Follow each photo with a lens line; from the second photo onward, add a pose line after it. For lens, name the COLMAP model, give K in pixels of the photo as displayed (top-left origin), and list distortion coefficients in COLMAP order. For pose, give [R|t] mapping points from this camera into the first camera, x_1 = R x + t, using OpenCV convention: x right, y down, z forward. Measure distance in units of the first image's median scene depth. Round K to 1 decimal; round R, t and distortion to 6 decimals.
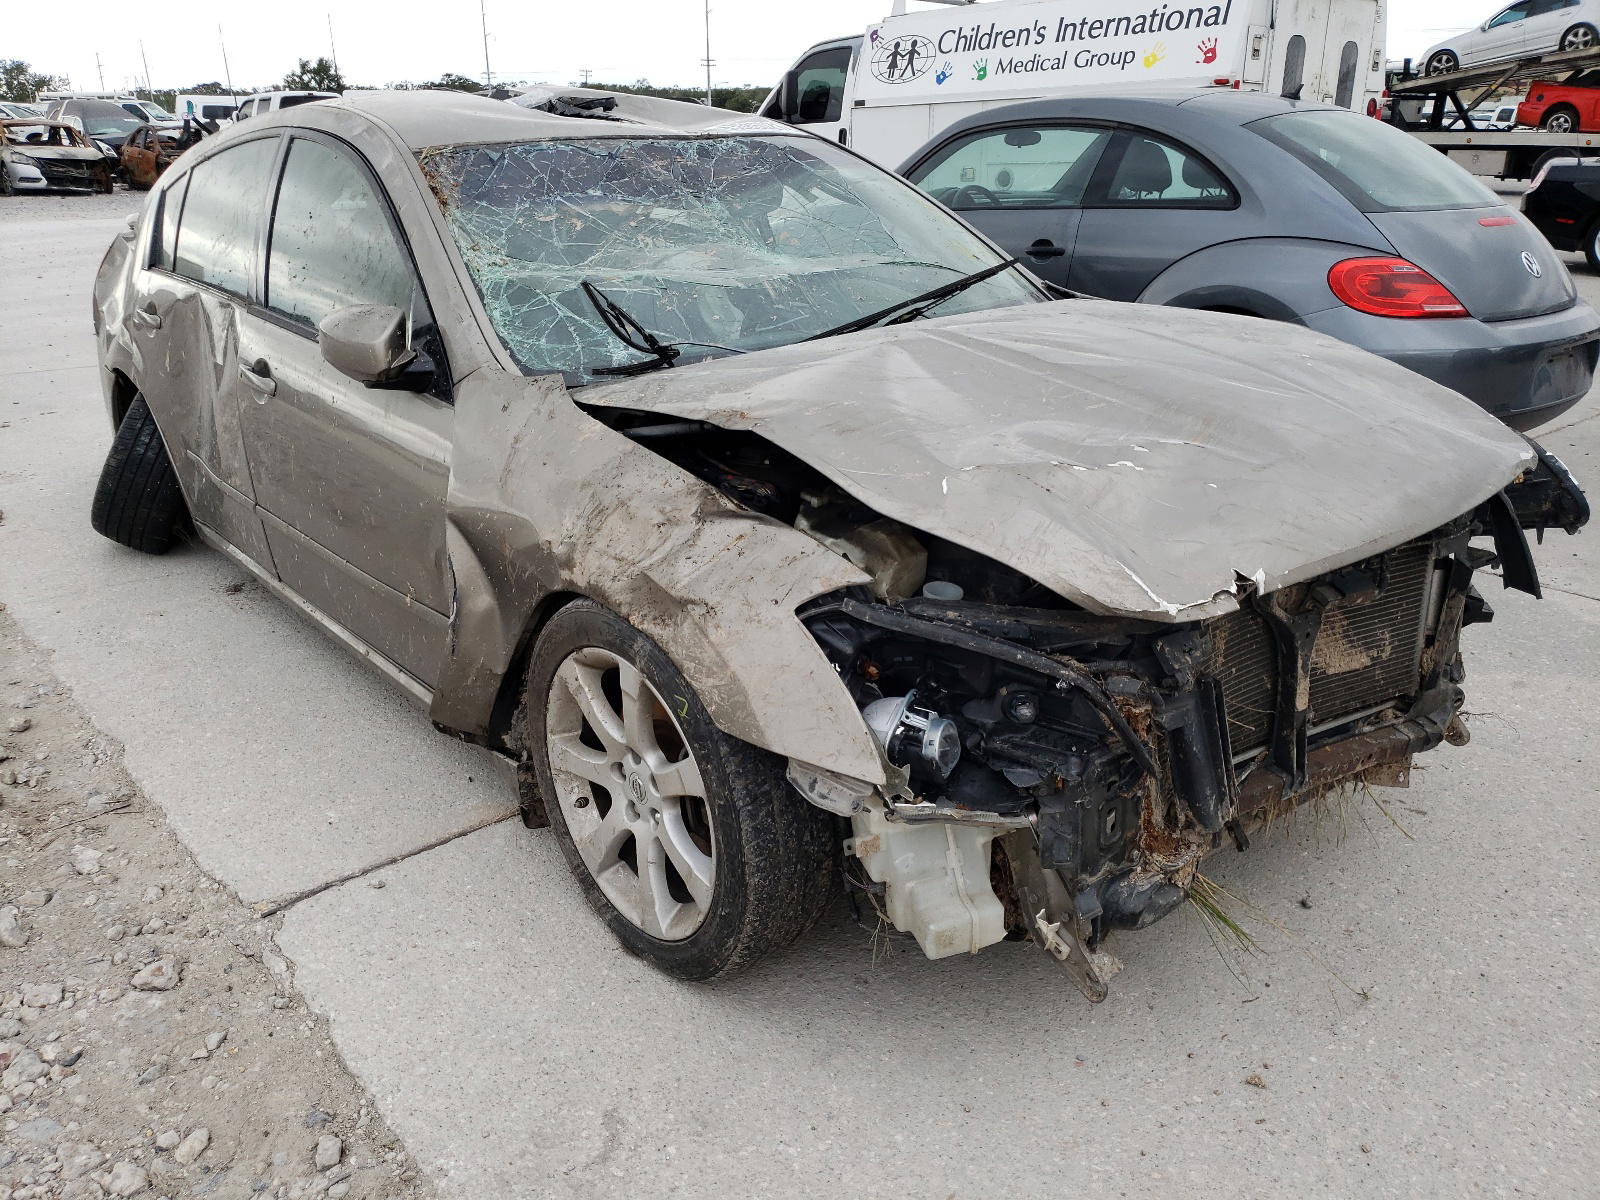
lens RADIAL K [[1205.8, 0, 763.4], [0, 1205.8, 645.3], [0, 0, 1]] dist [0.044265, -0.063183]
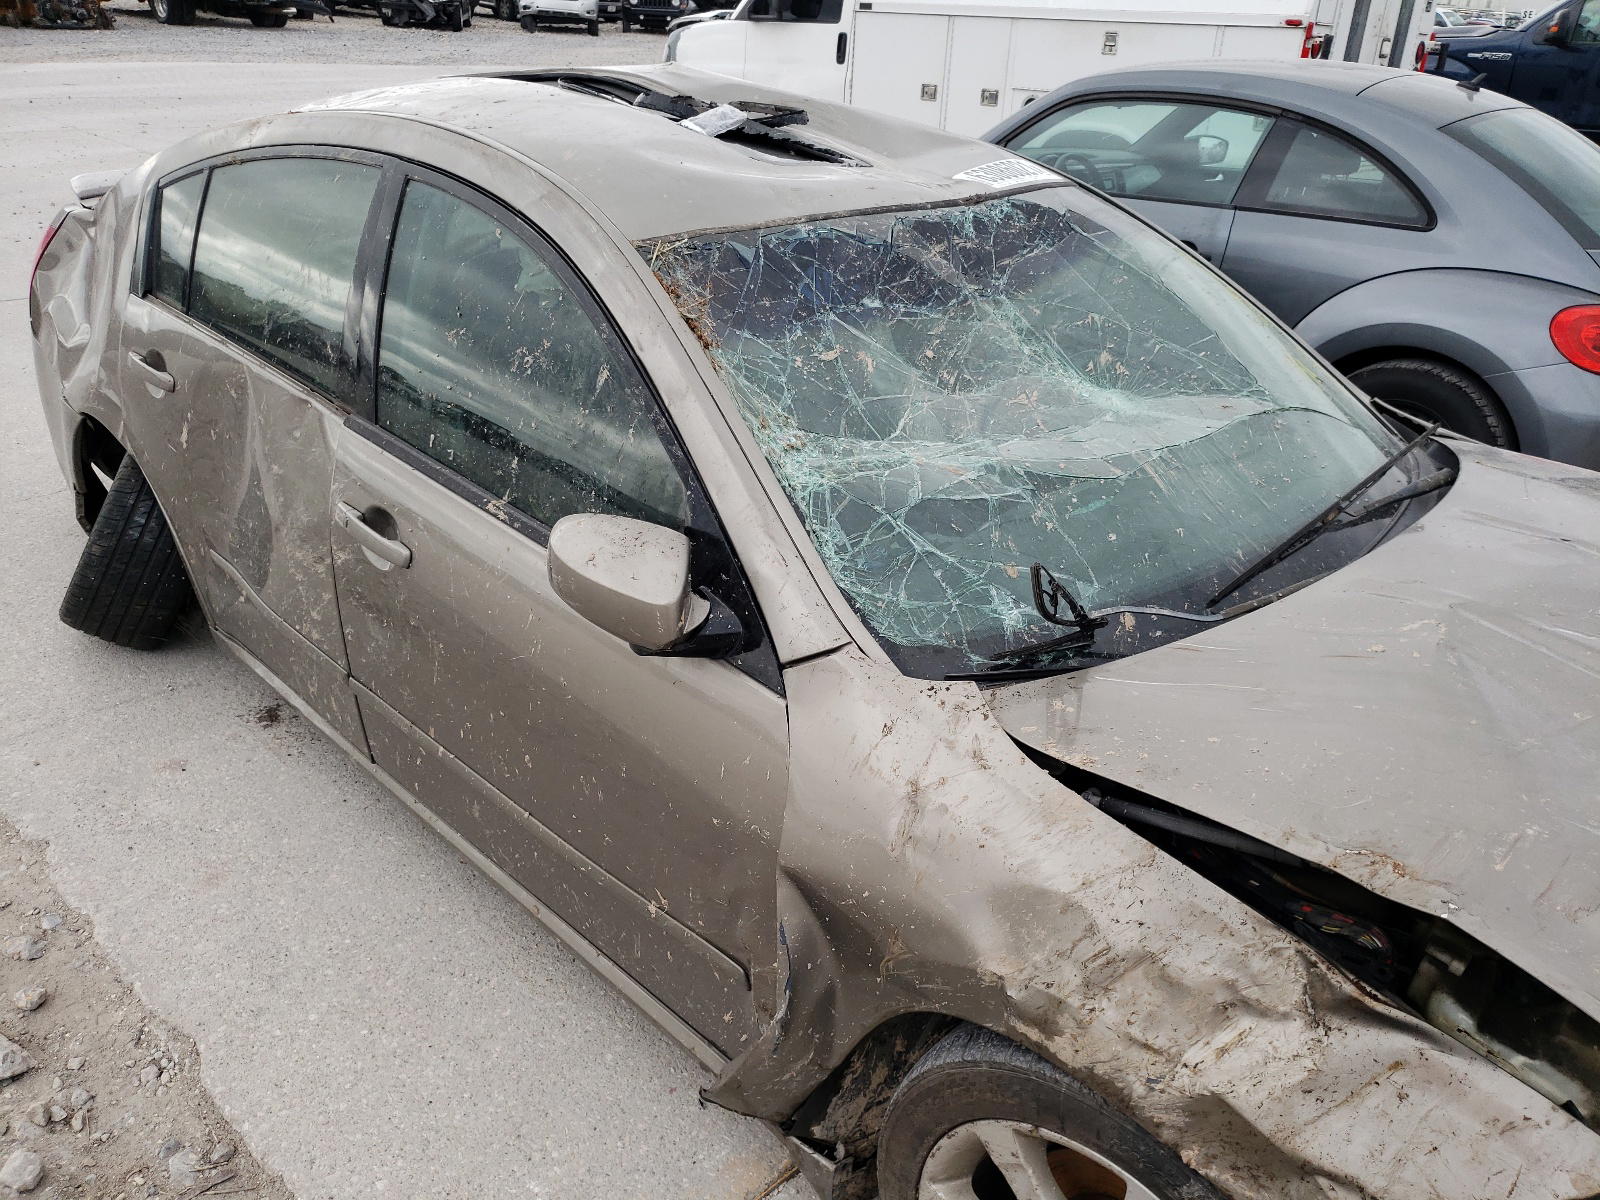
lens RADIAL K [[1201.6, 0, 801.2], [0, 1201.6, 655.2], [0, 0, 1]] dist [0.109311, -0.138125]
pose [[0.993781, 0.003819, 0.111288, -0.264823], [-0.014728, 0.995140, 0.097364, -0.238196], [-0.110375, -0.098398, 0.989007, 0.275220]]
